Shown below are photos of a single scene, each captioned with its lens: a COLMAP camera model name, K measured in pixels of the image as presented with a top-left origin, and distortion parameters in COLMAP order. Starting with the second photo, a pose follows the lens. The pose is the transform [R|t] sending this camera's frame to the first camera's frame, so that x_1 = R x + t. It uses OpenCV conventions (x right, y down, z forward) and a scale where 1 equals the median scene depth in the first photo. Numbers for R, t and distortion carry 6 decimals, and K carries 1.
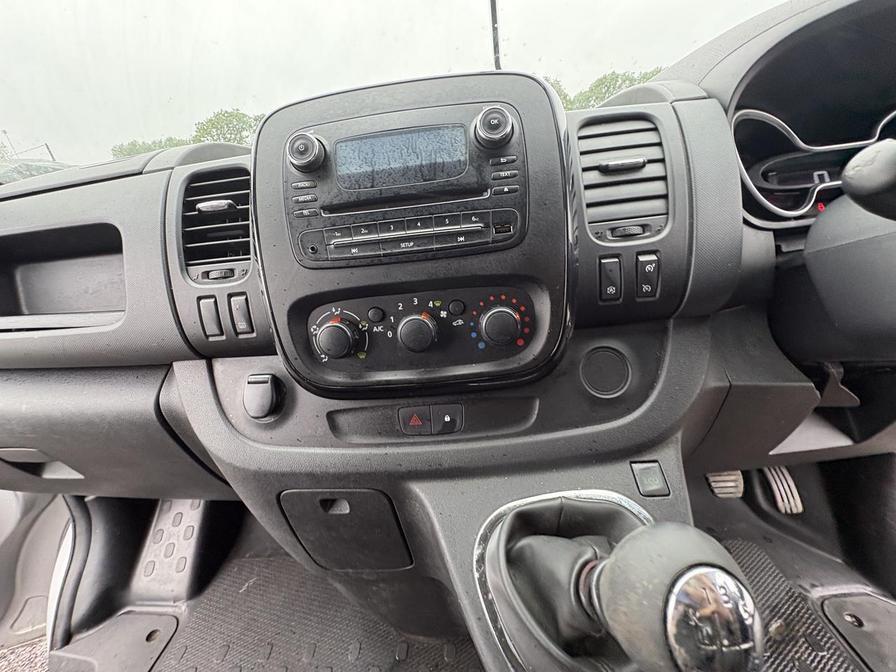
lens RADIAL K [[364.7, 0, 448.0], [0, 364.7, 336.0], [0, 0, 1]] dist [-0.000254, 0.000486]
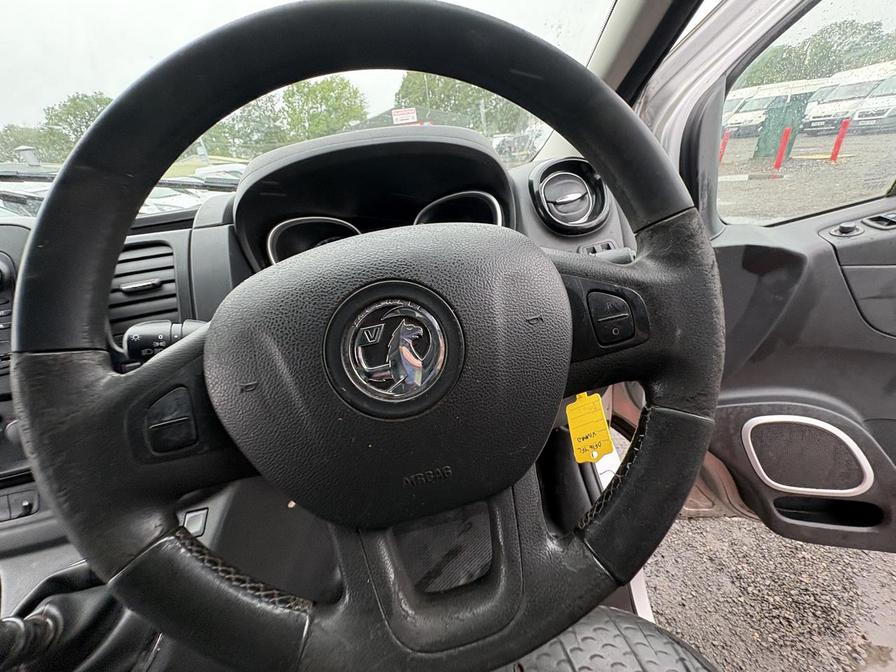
lens RADIAL K [[359.4, 0, 452.9], [0, 359.4, 342.2], [0, 0, 1]] dist [-0.000829, -0.000119]
pose [[0.975794, -0.104898, 0.191892, 1.152744], [0.098245, 0.994194, 0.043888, -0.203711], [-0.195382, -0.023973, 0.980434, -0.394217]]
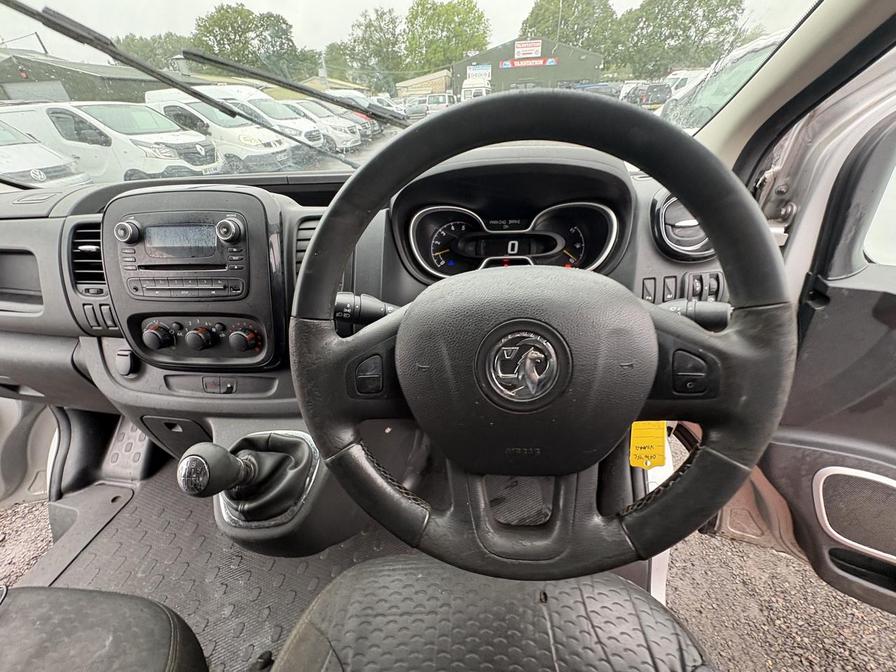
lens RADIAL K [[361.1, 0, 446.6], [0, 361.1, 341.6], [0, 0, 1]] dist [-0.001095, 0.000083]
pose [[0.996159, 0.087118, -0.008772, 1.005791], [-0.084349, 0.981690, 0.170795, -0.354117], [0.023490, -0.169399, 0.985268, -0.628931]]
